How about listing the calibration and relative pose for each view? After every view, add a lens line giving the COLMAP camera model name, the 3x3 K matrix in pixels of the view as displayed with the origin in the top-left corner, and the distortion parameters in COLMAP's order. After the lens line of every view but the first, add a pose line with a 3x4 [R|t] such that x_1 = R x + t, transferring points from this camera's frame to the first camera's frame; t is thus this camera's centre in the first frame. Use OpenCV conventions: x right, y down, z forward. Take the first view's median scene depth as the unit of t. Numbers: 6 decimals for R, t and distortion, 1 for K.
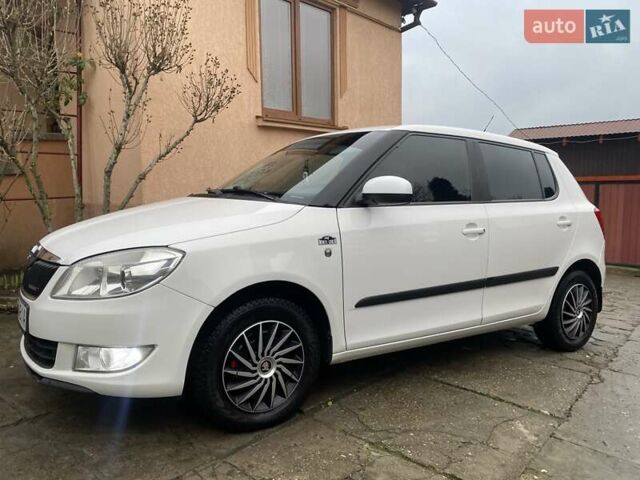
lens RADIAL K [[500.7, 0, 318.4], [0, 500.7, 238.7], [0, 0, 1]] dist [0.022715, -0.012926]
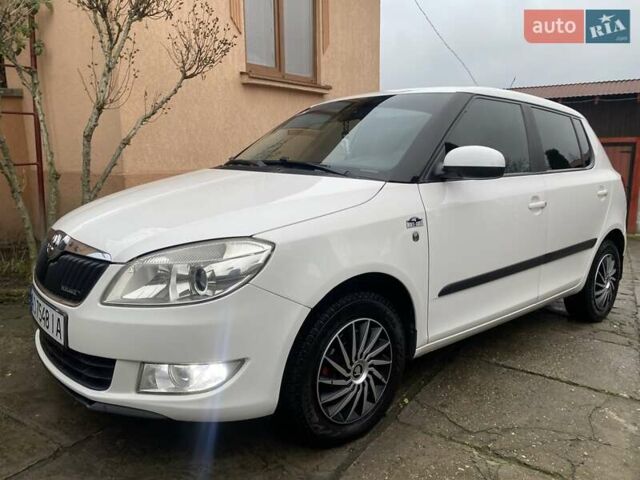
lens RADIAL K [[500.7, 0, 320.8], [0, 500.7, 238.8], [0, 0, 1]] dist [0.022715, -0.012926]
pose [[0.991322, -0.023345, 0.129366, -0.240349], [0.013111, 0.996756, 0.079403, -0.036338], [-0.130800, -0.077018, 0.988413, 0.149754]]
